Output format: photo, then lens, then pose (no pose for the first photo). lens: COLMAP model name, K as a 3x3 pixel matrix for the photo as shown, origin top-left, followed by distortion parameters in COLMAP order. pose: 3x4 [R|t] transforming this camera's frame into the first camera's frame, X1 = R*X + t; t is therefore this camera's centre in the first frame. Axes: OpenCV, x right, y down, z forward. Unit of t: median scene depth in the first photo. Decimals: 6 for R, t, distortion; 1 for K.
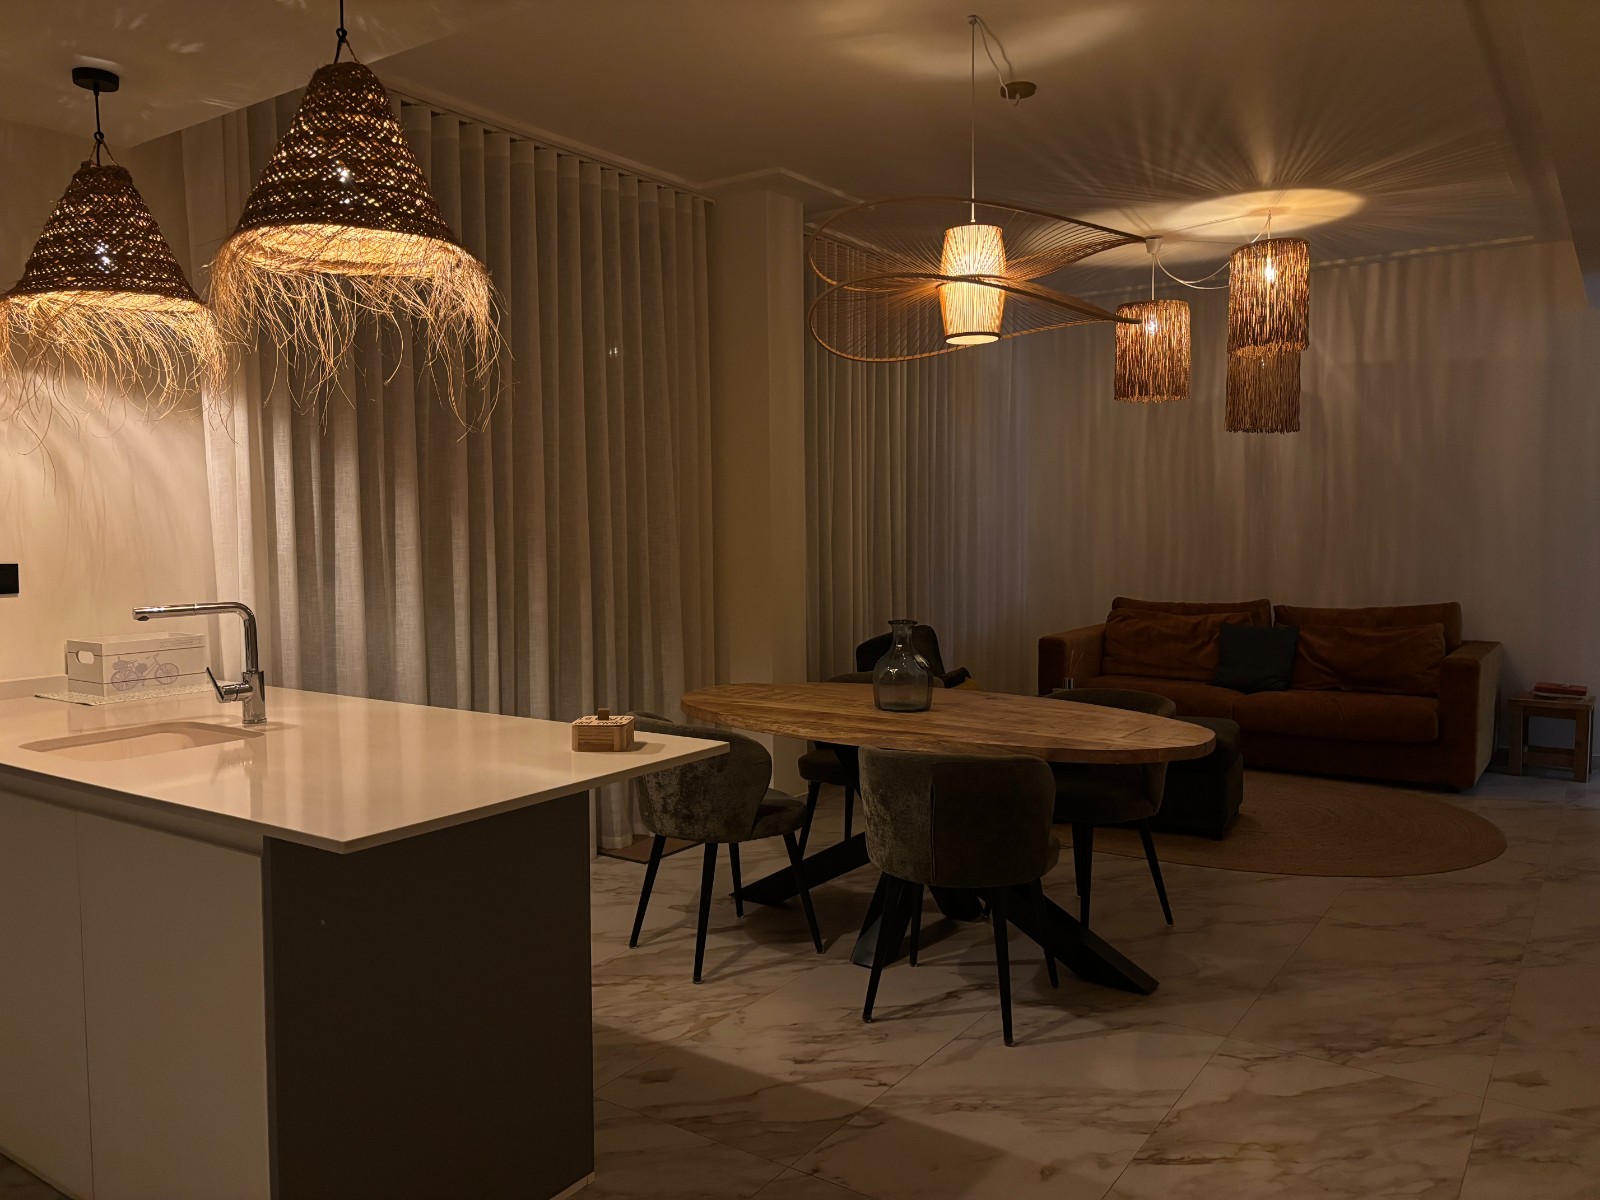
lens RADIAL K [[1200.9, 0, 800.0], [0, 1200.9, 600.0], [0, 0, 1]] dist [-0.001798, 0.056152]
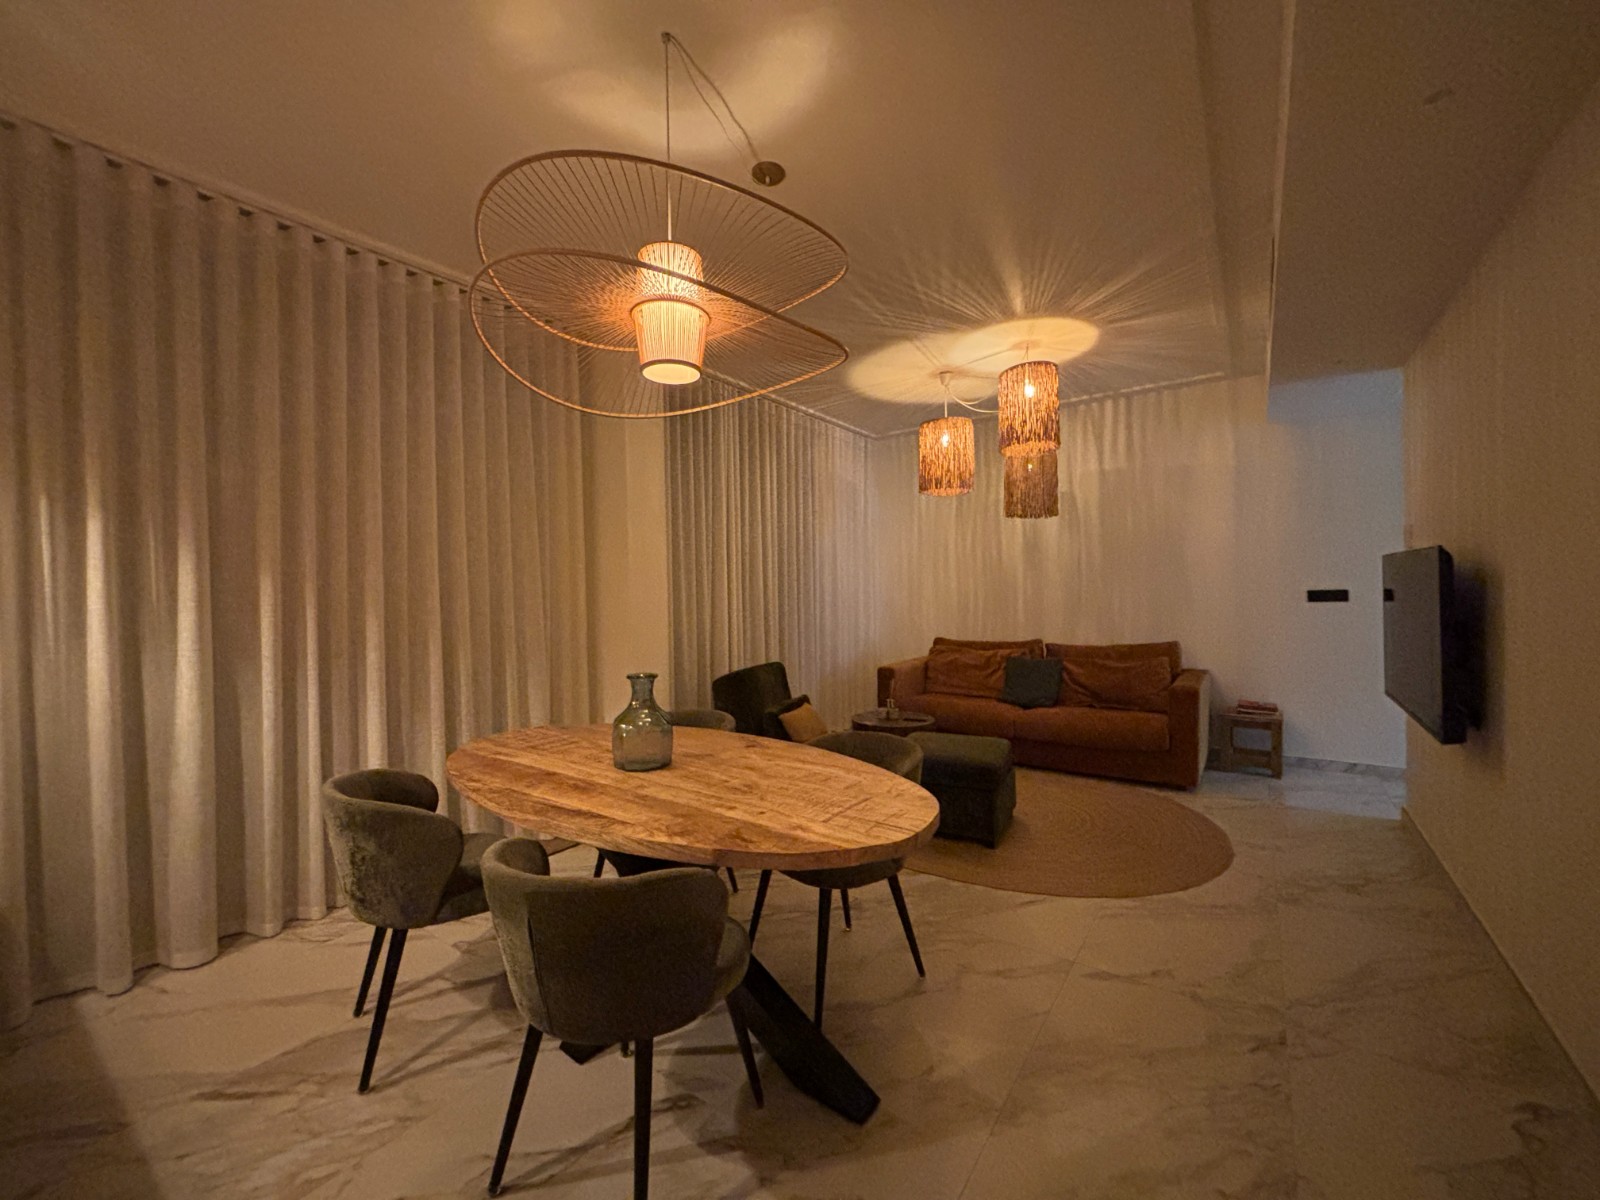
lens RADIAL K [[645.5, 0, 800.0], [0, 645.5, 600.0], [0, 0, 1]] dist [-0.000990, 0.000018]
pose [[0.999913, -0.006860, -0.011273, 0.133735], [0.006278, 0.998685, -0.050891, -0.009911], [0.011607, 0.050815, 0.998641, 0.278918]]
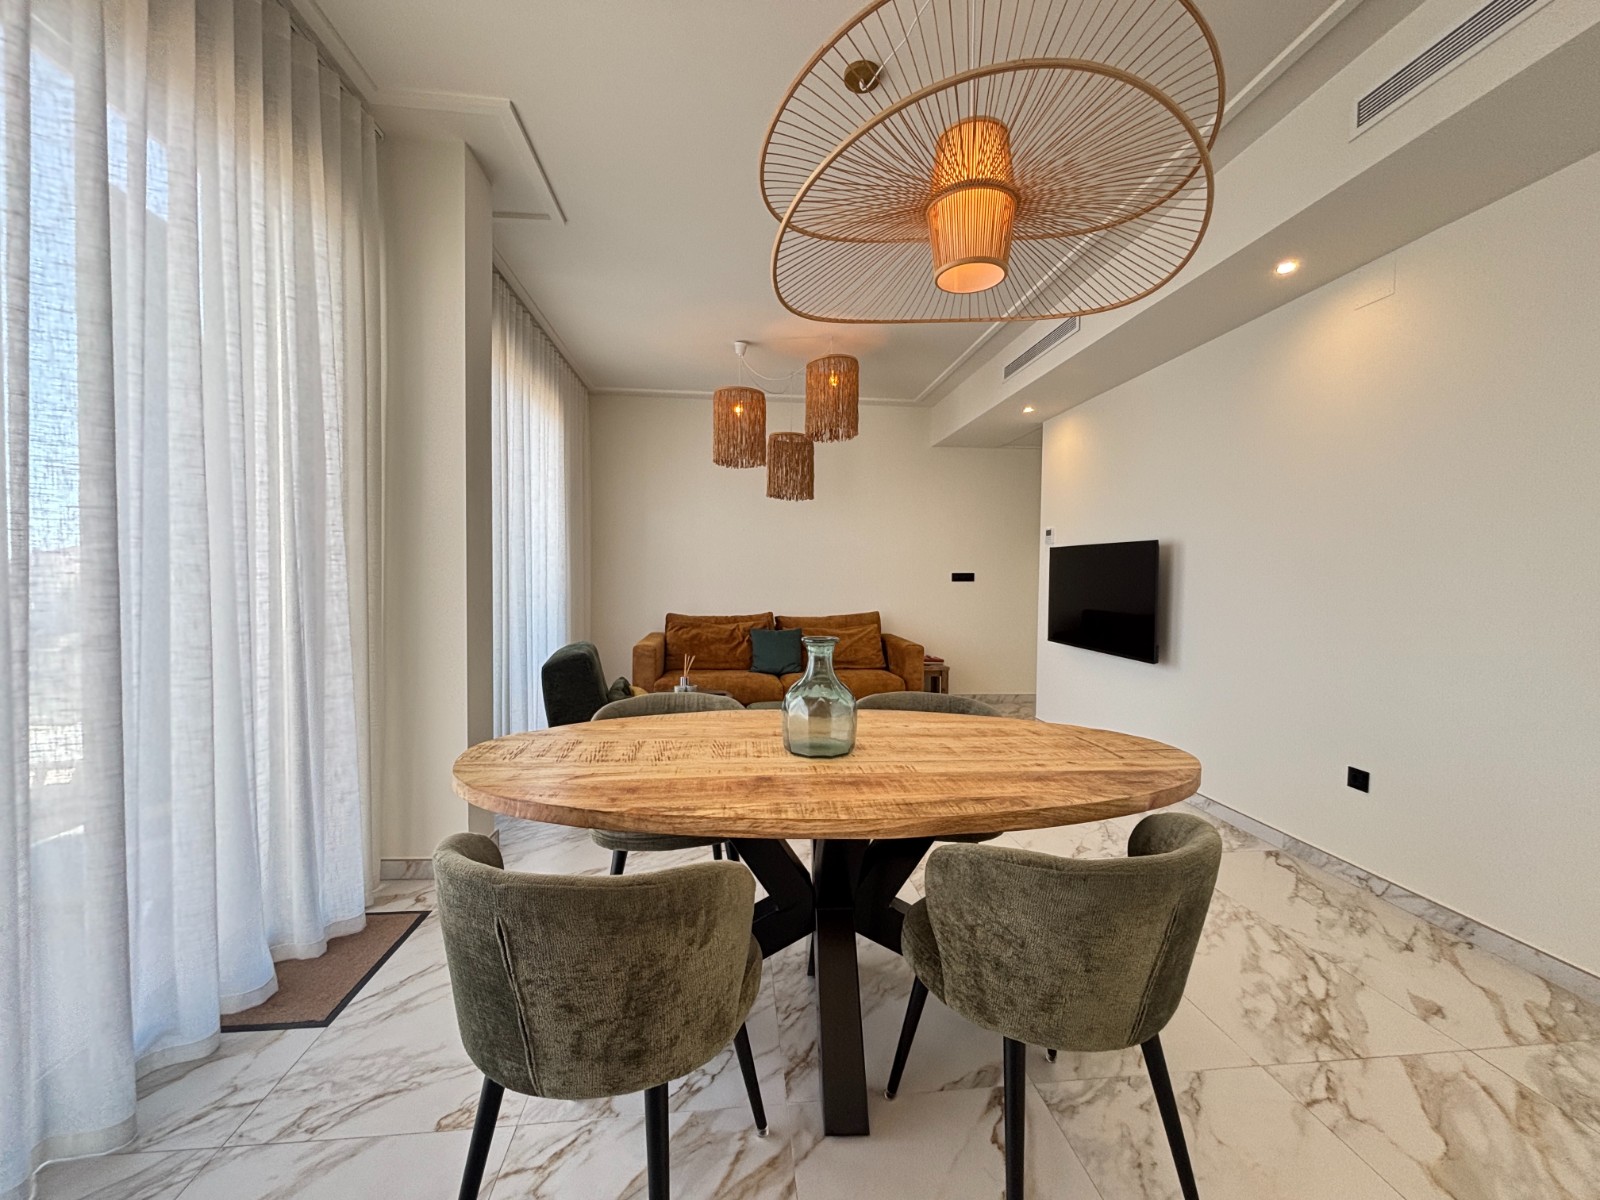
lens RADIAL K [[635.2, 0, 800.0], [0, 635.2, 600.0], [0, 0, 1]] dist [0.000314, 0.000315]
pose [[0.758766, -0.007631, 0.651318, -0.116766], [0.024492, 0.999558, -0.016822, -0.001471], [-0.650902, 0.028716, 0.758618, 0.410317]]
